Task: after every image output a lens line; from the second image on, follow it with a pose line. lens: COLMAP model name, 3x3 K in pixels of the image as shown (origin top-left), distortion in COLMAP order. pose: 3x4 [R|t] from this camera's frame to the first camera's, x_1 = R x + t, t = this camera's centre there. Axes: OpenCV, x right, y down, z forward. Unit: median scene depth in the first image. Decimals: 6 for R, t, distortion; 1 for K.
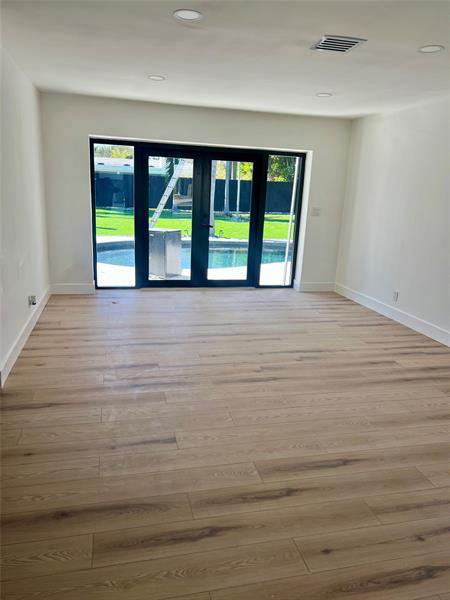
lens RADIAL K [[450.8, 0, 225.0], [0, 450.8, 300.0], [0, 0, 1]] dist [-0.005280, -0.006674]
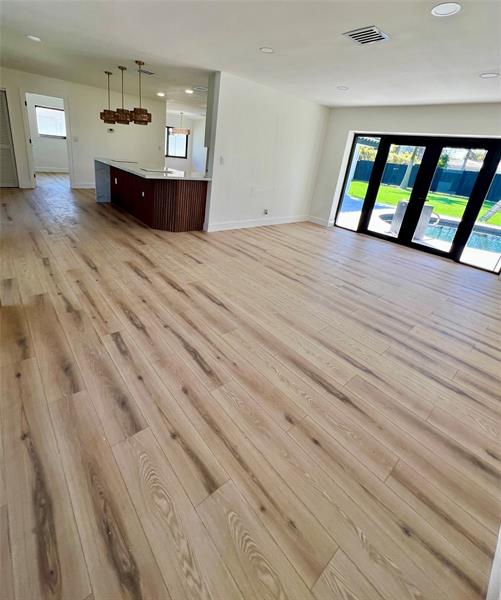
lens RADIAL K [[278.3, 0, 248.1], [0, 278.3, 257.7], [0, 0, 1]] dist [-0.000180, -0.000353]
pose [[0.474152, 0.324480, -0.818470, 0.741431], [-0.301291, 0.933285, 0.195456, -0.031879], [0.827287, 0.153922, 0.540282, 0.315123]]
